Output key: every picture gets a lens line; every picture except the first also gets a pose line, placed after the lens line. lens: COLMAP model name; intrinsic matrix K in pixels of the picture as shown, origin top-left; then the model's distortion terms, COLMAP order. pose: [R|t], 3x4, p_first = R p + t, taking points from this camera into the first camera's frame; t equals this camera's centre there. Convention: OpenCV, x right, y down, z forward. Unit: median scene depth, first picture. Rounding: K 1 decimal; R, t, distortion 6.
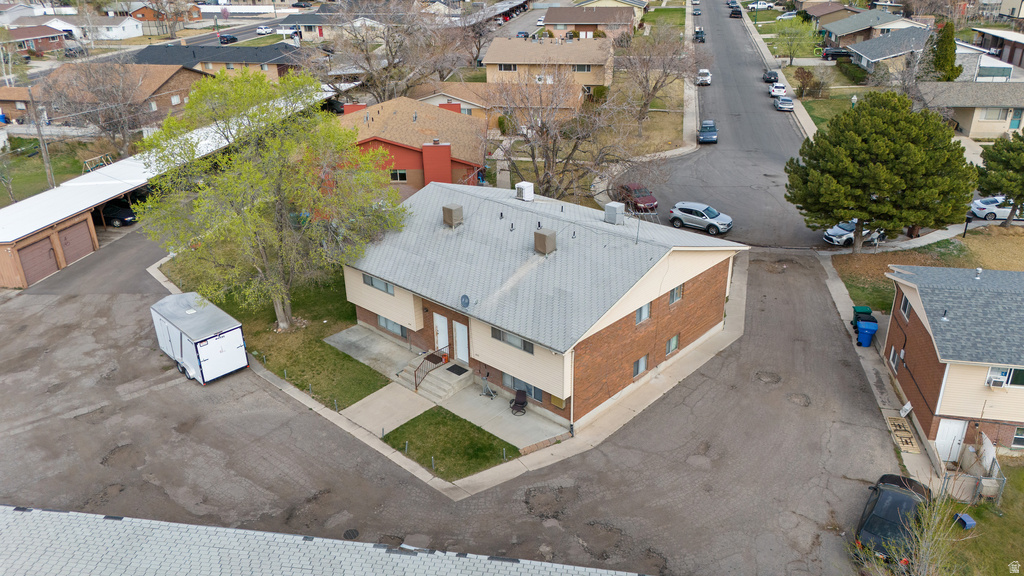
lens RADIAL K [[758.1, 0, 512.0], [0, 758.1, 288.0], [0, 0, 1]] dist [0.085181, -0.090203]
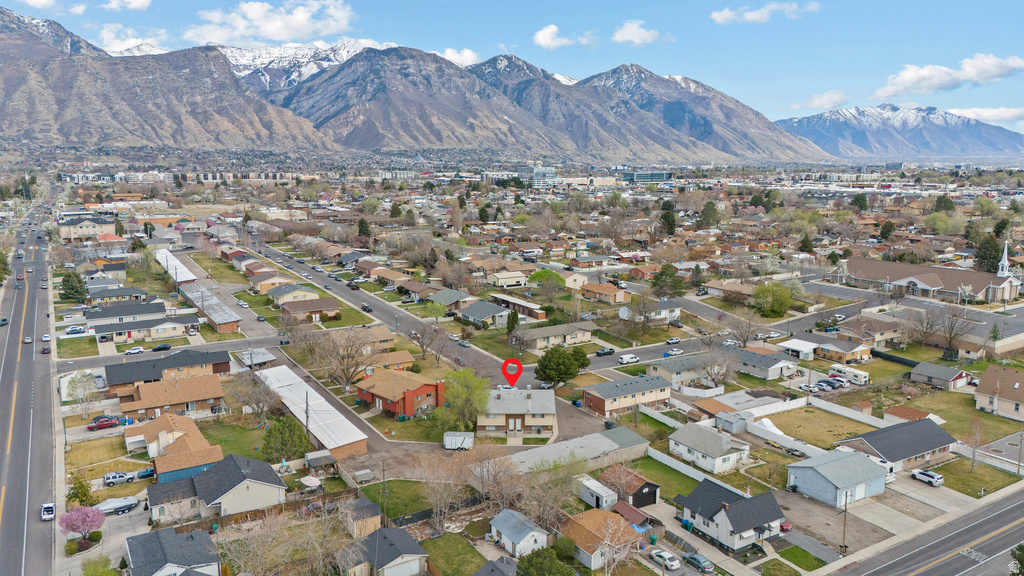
lens RADIAL K [[758.1, 0, 512.0], [0, 758.1, 288.0], [0, 0, 1]] dist [0.085181, -0.090203]
pose [[0.738998, -0.098785, 0.666426, -2.545605], [0.265617, 0.951787, -0.153457, -0.005938], [-0.619136, 0.290418, 0.729608, -2.039678]]
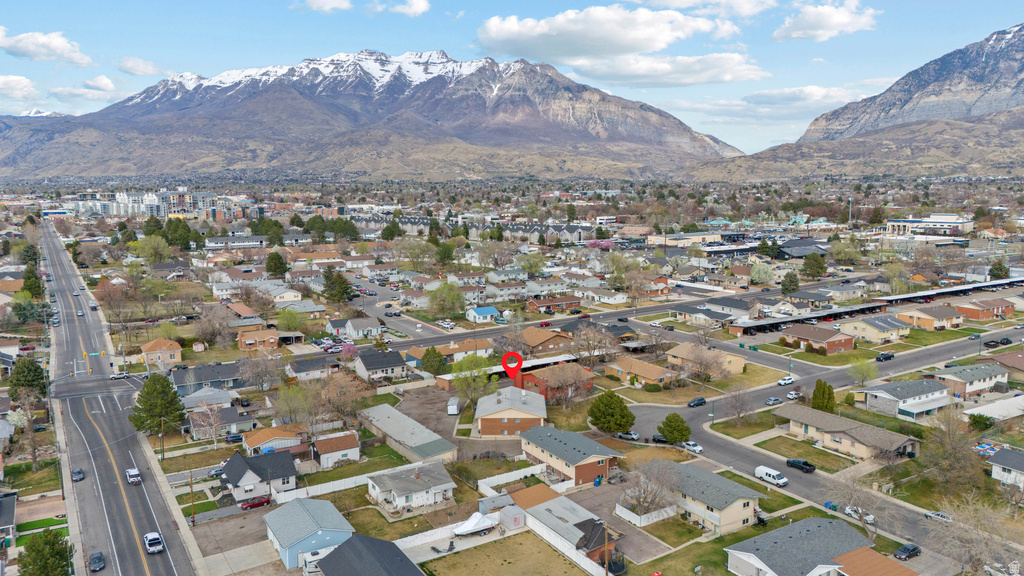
lens RADIAL K [[758.1, 0, 512.0], [0, 758.1, 288.0], [0, 0, 1]] dist [0.085181, -0.090203]
pose [[0.672613, 0.119352, -0.730306, 3.033914], [-0.307073, 0.942942, -0.128713, -0.124559], [0.673273, 0.310832, 0.670885, -2.031253]]
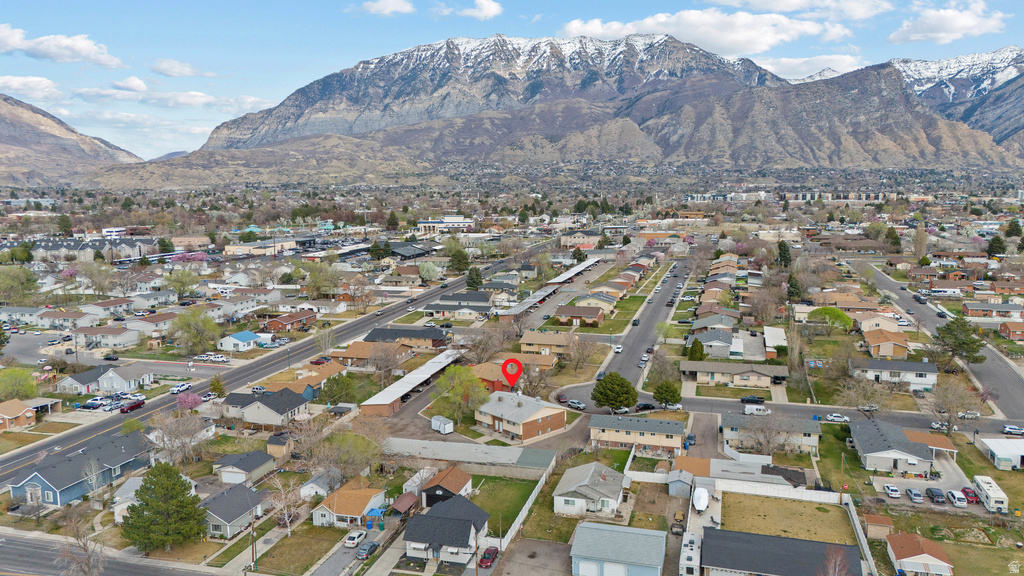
lens RADIAL K [[758.1, 0, 512.0], [0, 758.1, 288.0], [0, 0, 1]] dist [0.085181, -0.090203]
pose [[0.996466, 0.020798, -0.081382, 0.316251], [-0.042444, 0.960743, -0.274174, 0.469523], [0.072485, 0.276659, 0.958230, -3.232245]]
